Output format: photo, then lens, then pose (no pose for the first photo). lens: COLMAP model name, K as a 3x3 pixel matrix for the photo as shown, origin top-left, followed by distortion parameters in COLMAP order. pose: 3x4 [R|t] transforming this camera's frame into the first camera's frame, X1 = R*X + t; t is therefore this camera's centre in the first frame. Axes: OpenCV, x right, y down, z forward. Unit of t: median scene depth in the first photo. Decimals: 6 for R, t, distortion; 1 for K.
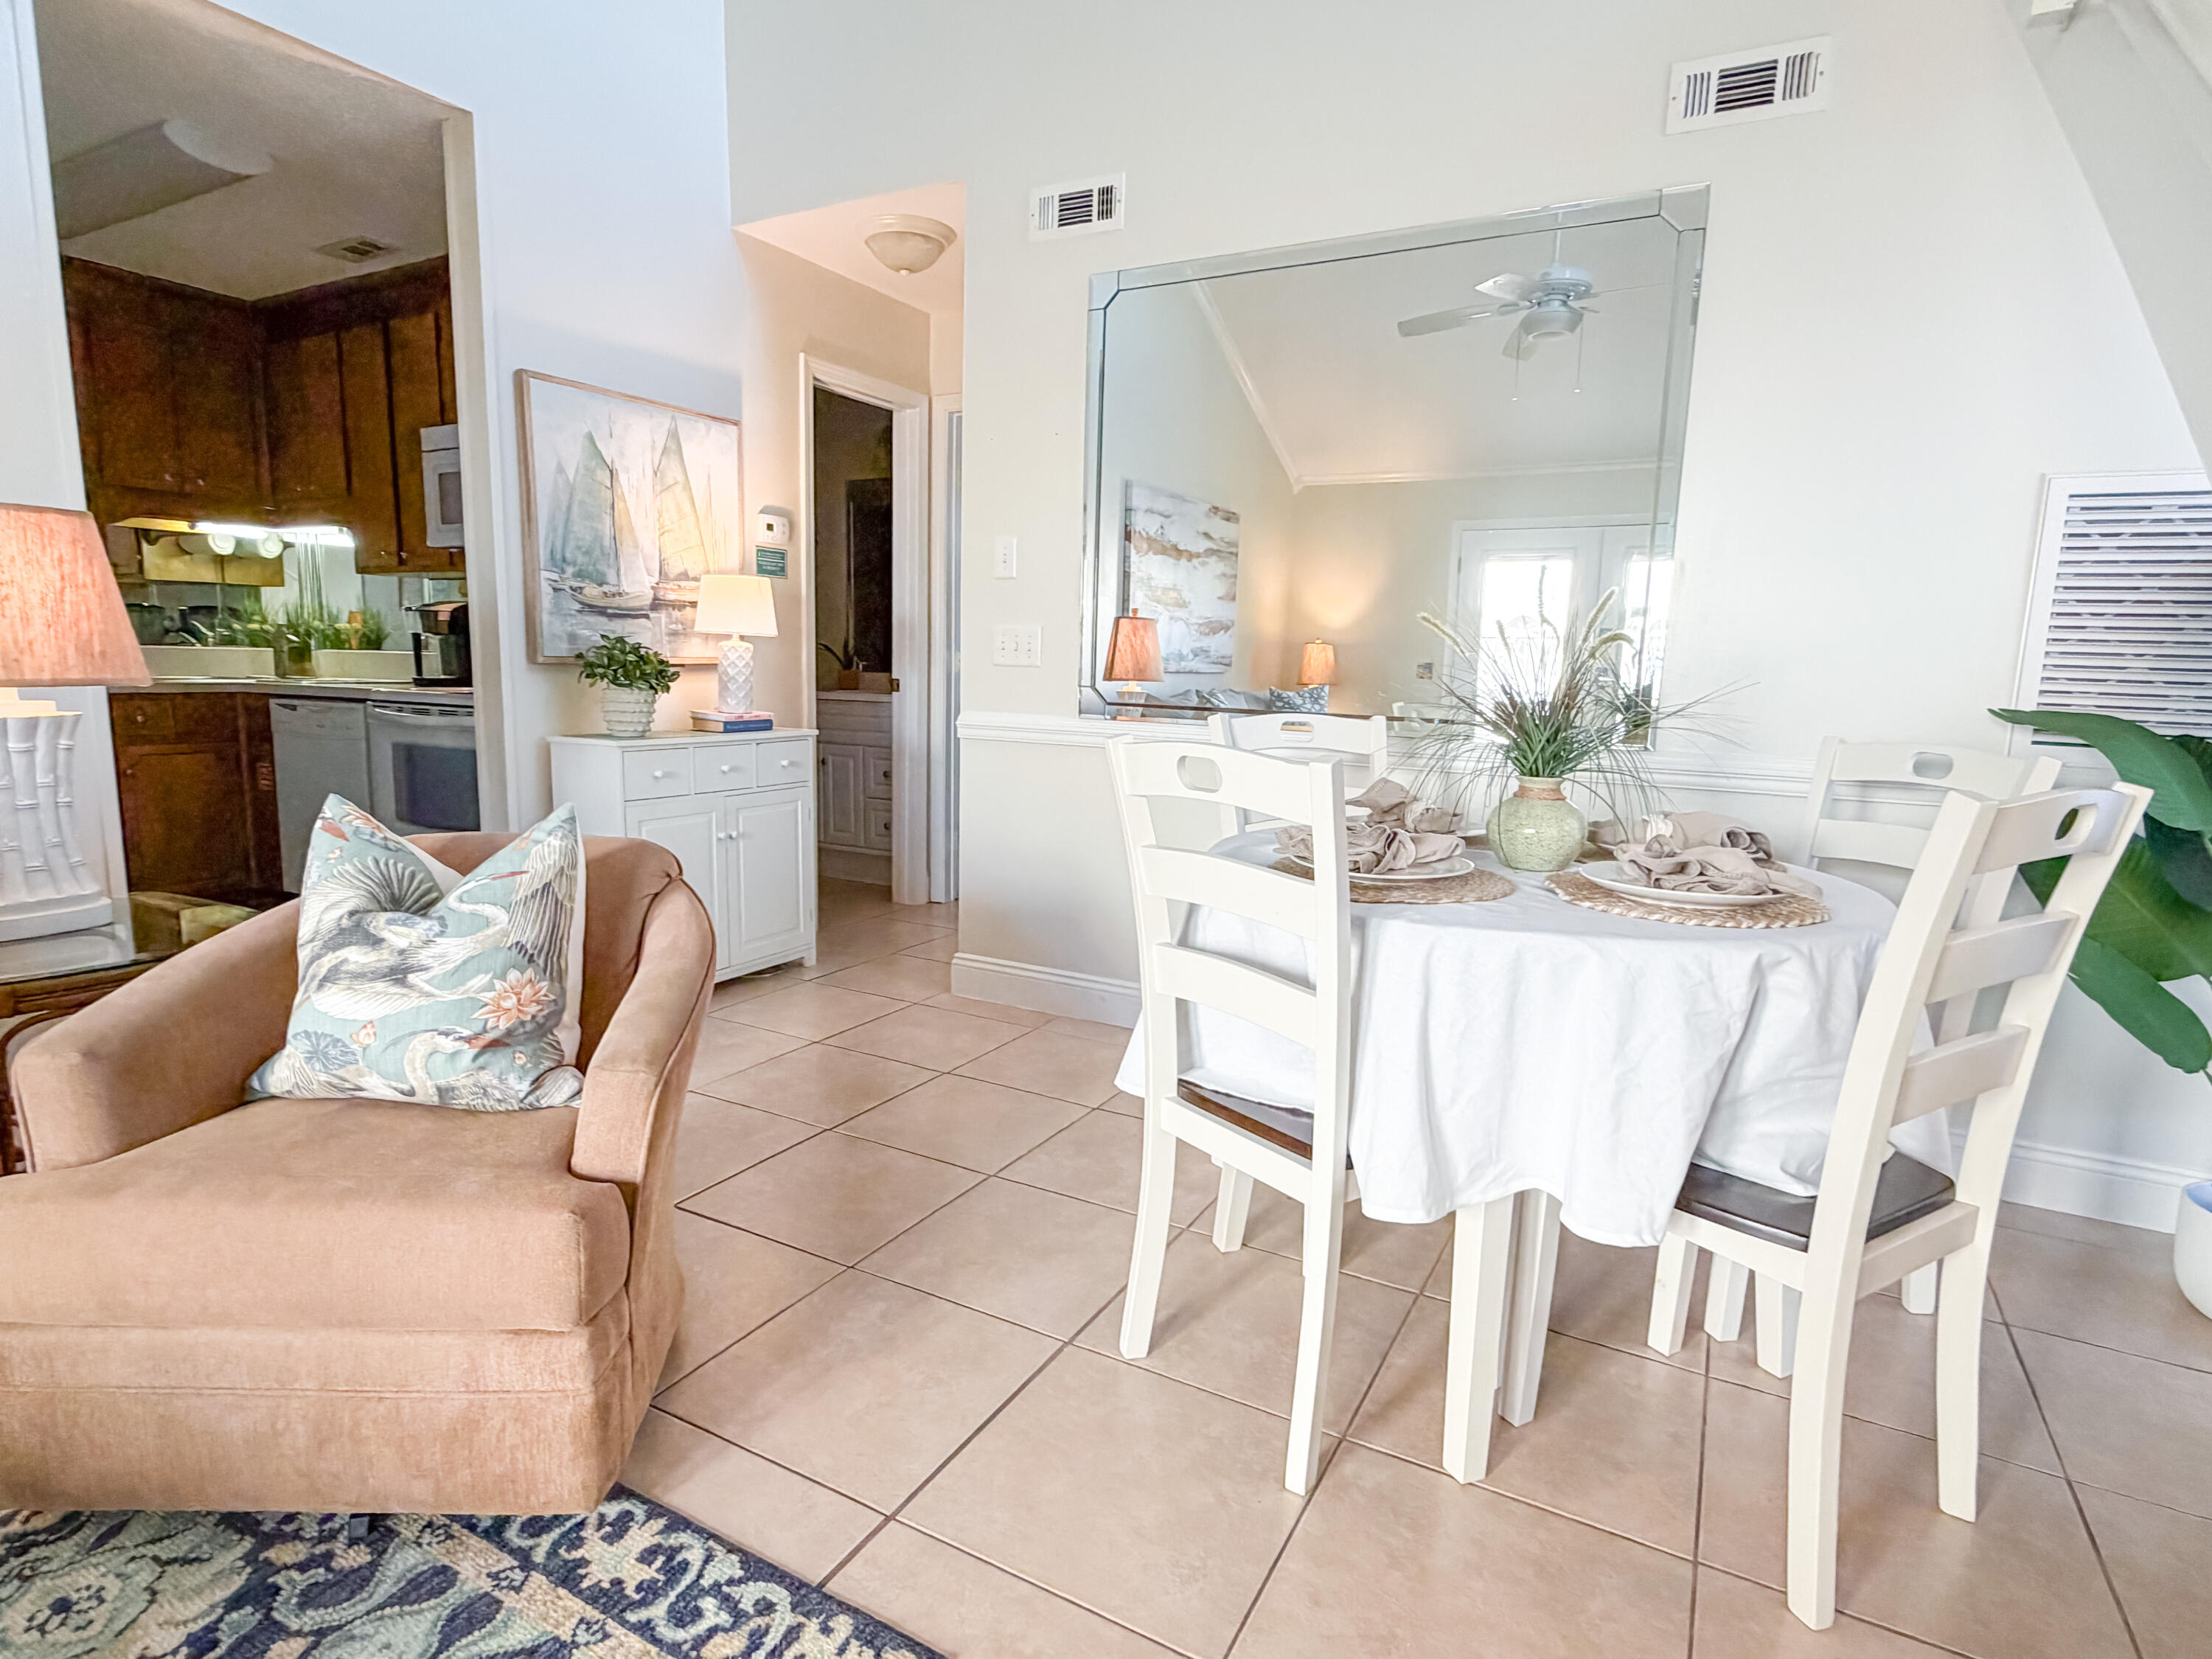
lens RADIAL K [[1164.8, 0, 1114.2], [0, 1164.8, 826.2], [0, 0, 1]] dist [-0.004307, 0.004433]
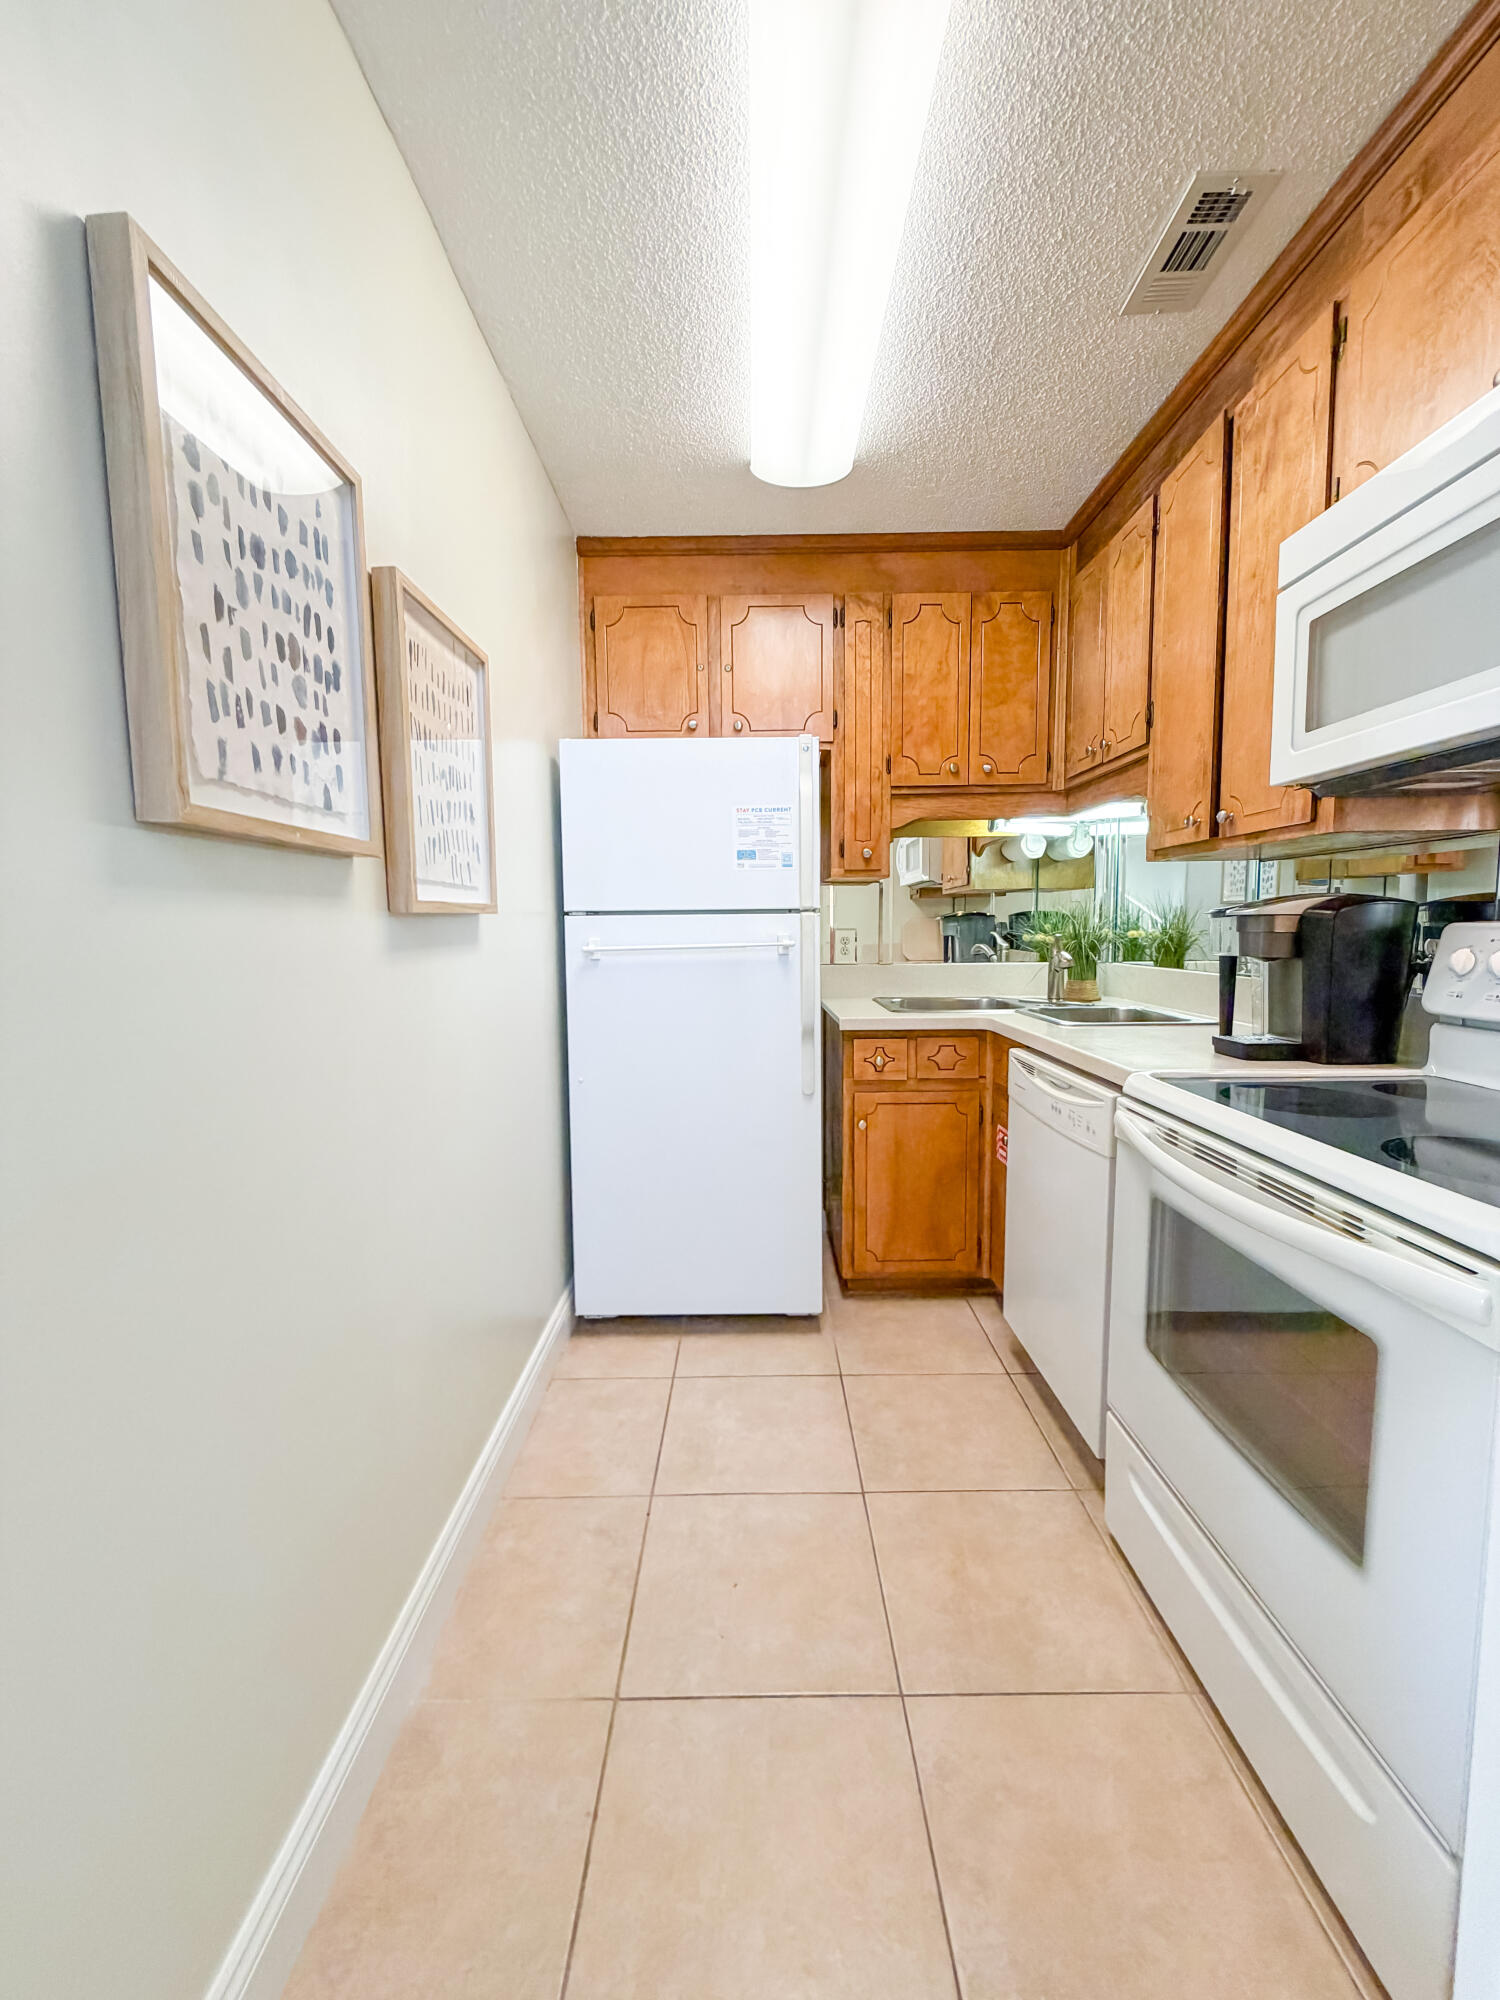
lens RADIAL K [[796.5, 0, 753.5], [0, 796.5, 994.3], [0, 0, 1]] dist [-0.001676, -0.000504]
pose [[0.472633, 0.051604, -0.879747, -0.330639], [-0.105466, 0.994421, 0.001670, -0.110470], [0.874926, 0.091994, 0.475438, 0.553727]]
